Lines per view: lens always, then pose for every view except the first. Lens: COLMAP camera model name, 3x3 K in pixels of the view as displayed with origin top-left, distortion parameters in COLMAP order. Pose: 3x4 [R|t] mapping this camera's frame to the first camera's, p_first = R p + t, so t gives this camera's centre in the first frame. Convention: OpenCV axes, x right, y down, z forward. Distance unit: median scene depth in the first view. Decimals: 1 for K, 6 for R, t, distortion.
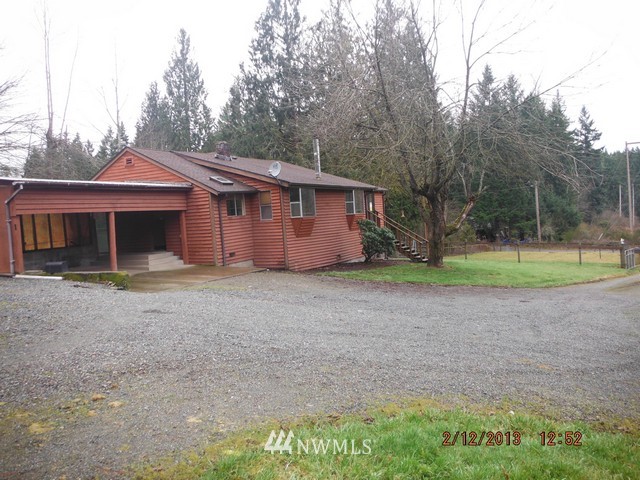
lens RADIAL K [[535.4, 0, 316.5], [0, 535.4, 226.9], [0, 0, 1]] dist [-0.001538, 0.018204]
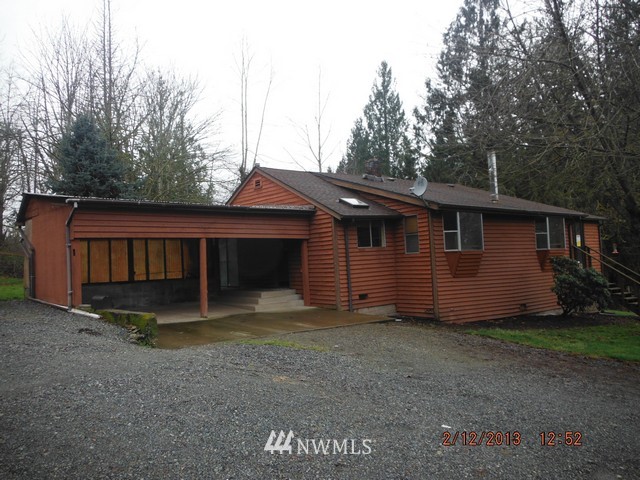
lens RADIAL K [[535.4, 0, 316.5], [0, 535.4, 226.9], [0, 0, 1]] dist [-0.001538, 0.018204]
pose [[0.918776, 0.001469, -0.394776, 0.070218], [-0.029317, 0.997486, -0.064516, 0.002056], [0.393689, 0.070850, 0.916509, 0.199909]]
